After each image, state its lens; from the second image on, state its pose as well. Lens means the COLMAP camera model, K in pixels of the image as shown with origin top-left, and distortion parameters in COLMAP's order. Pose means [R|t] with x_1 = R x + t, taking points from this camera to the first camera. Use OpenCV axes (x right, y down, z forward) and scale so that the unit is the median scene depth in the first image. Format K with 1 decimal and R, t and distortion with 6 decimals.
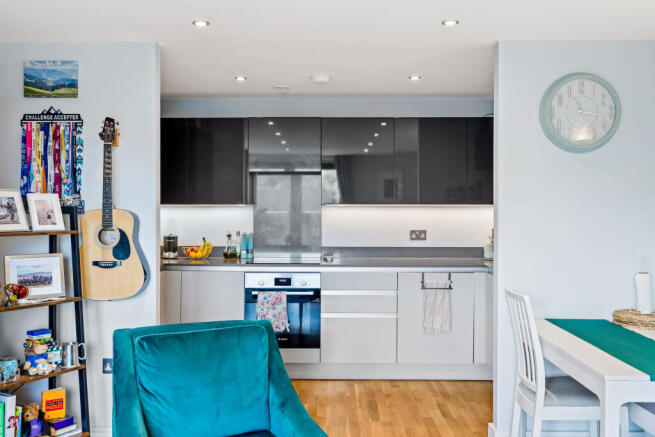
lens RADIAL K [[634.4, 0, 320.5], [0, 634.4, 212.9], [0, 0, 1]] dist [-0.009530, 0.000000]
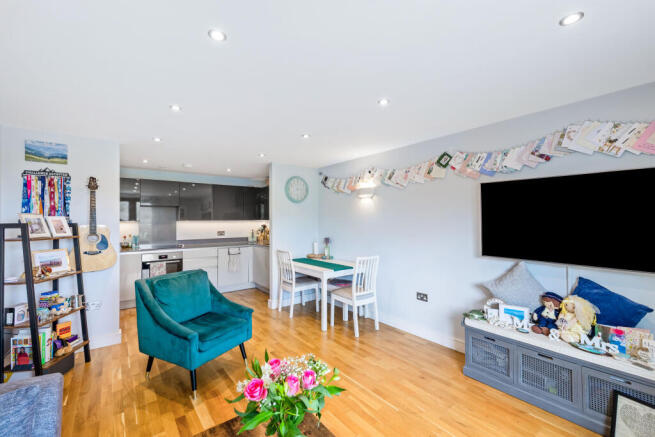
lens RADIAL K [[276.6, 0, 324.0], [0, 276.6, 217.4], [0, 0, 1]] dist [0.003929, -0.000093]
pose [[0.780934, 0.000182, 0.624613, -0.221394], [0.013475, 0.999762, -0.017139, -0.002001], [-0.624468, 0.021801, 0.780746, -0.073741]]
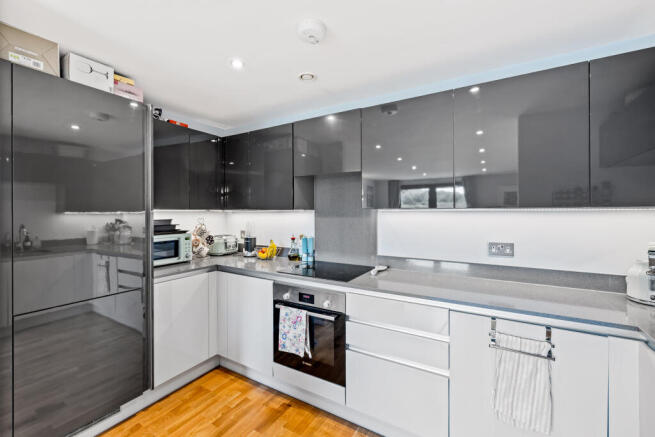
lens RADIAL K [[276.6, 0, 327.1], [0, 276.6, 214.7], [0, 0, 1]] dist [0.003929, -0.000093]
pose [[0.867304, 0.003281, -0.497769, 0.155615], [-0.001761, 0.999992, 0.003523, -0.007390], [0.497776, -0.002179, 0.867303, 0.690598]]
